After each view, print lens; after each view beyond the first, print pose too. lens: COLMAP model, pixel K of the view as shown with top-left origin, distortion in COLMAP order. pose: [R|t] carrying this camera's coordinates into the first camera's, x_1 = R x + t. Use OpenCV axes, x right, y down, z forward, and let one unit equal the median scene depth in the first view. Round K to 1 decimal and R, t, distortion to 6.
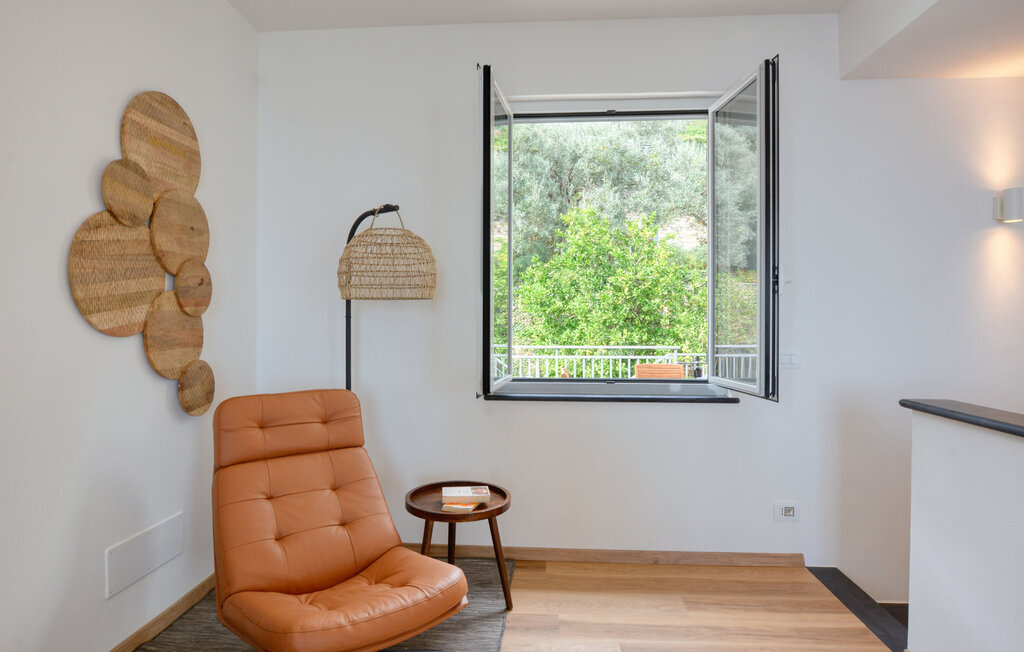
lens RADIAL K [[534.0, 0, 514.5], [0, 534.0, 323.0], [0, 0, 1]] dist [-0.018828, -0.000965]
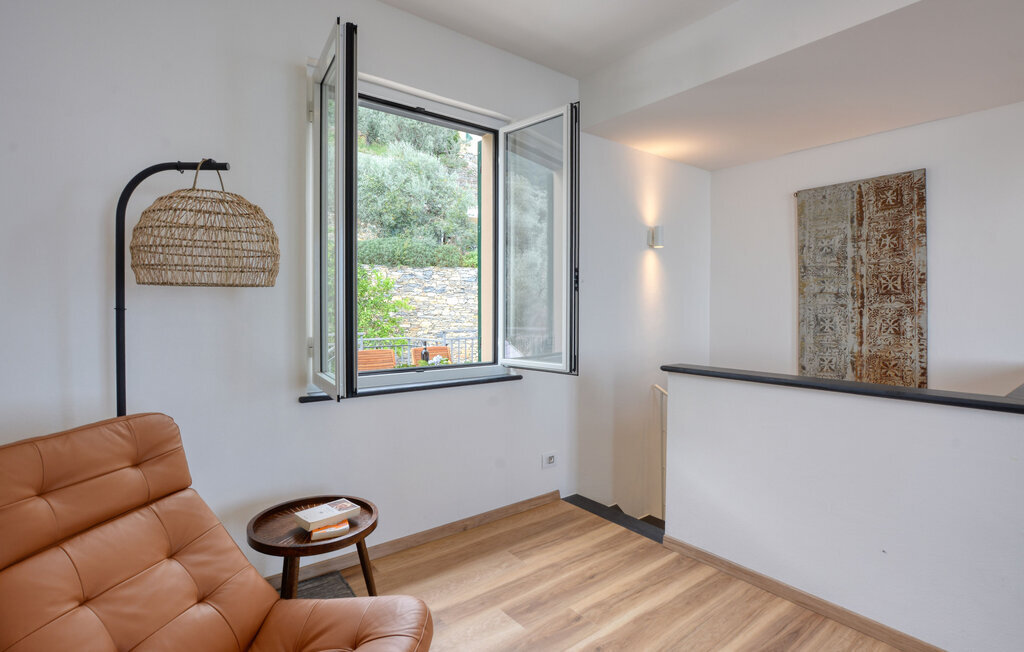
lens RADIAL K [[478.3, 0, 510.0], [0, 478.3, 318.5], [0, 0, 1]] dist [-0.024618, 0.001698]
pose [[0.761973, -0.014311, 0.647451, -0.355356], [0.003357, 0.999830, 0.018150, -0.008856], [-0.647600, -0.011657, 0.761891, 0.219815]]
